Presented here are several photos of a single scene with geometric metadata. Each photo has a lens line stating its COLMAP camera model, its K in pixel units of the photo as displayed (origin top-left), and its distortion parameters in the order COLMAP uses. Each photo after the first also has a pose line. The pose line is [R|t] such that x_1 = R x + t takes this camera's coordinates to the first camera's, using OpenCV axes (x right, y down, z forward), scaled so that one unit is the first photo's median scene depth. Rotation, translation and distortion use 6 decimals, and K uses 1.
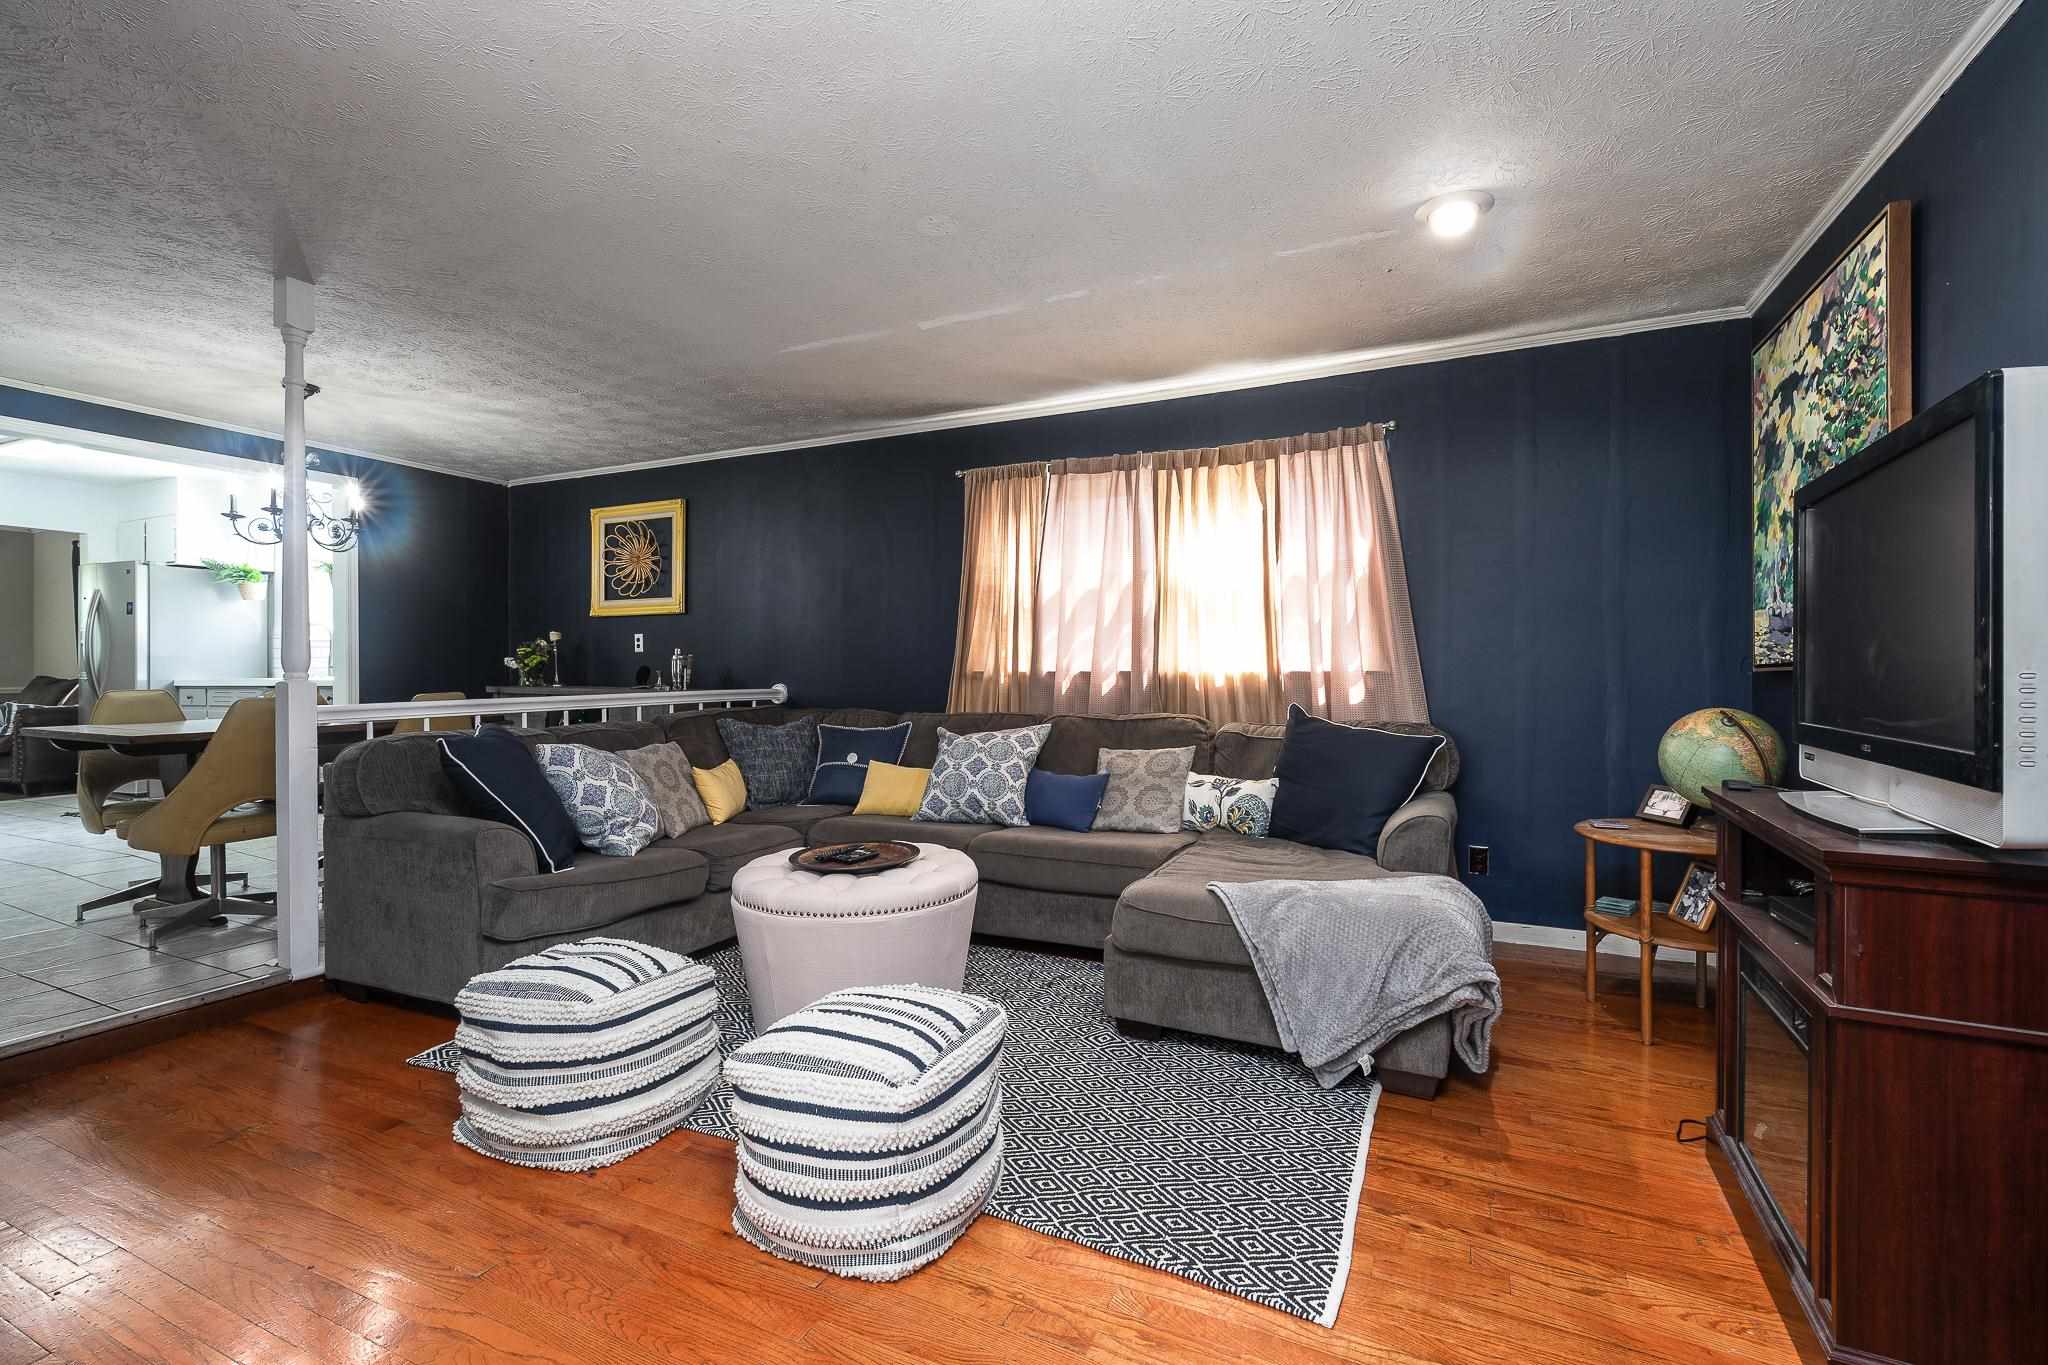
lens RADIAL K [[882.9, 0, 1034.1], [0, 882.9, 676.9], [0, 0, 1]] dist [0.001526, -0.000200]
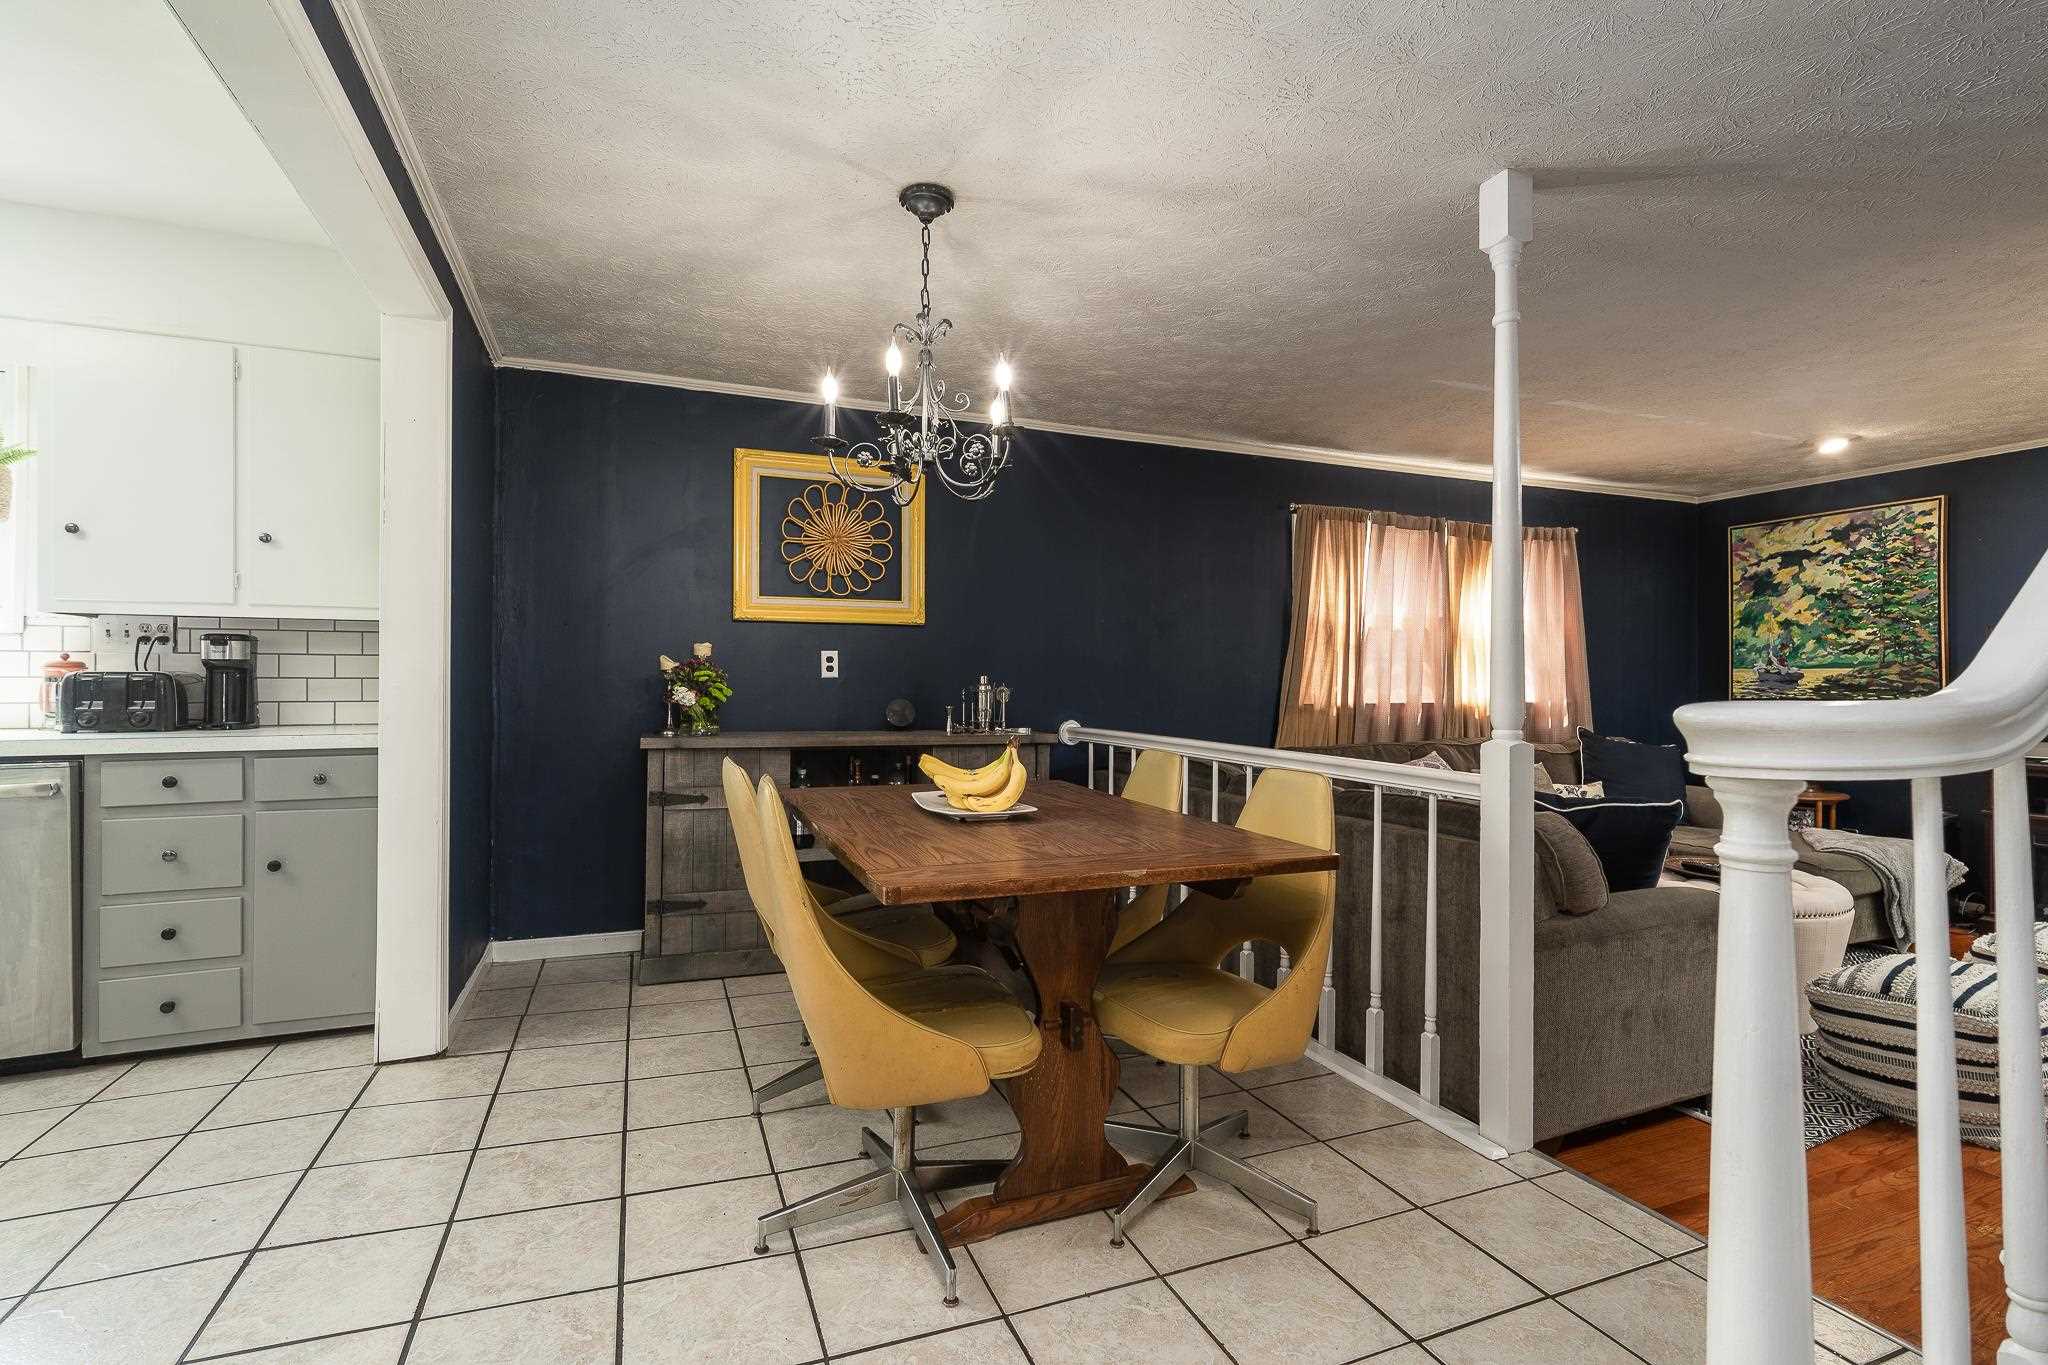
lens RADIAL K [[949.7, 0, 1036.3], [0, 949.7, 683.1], [0, 0, 1]] dist [0.000571, 0.000878]
pose [[0.682340, 0.001929, 0.731032, -1.065115], [-0.001084, 0.999998, -0.001627, -0.027983], [-0.731034, 0.000318, 0.682341, 0.478887]]
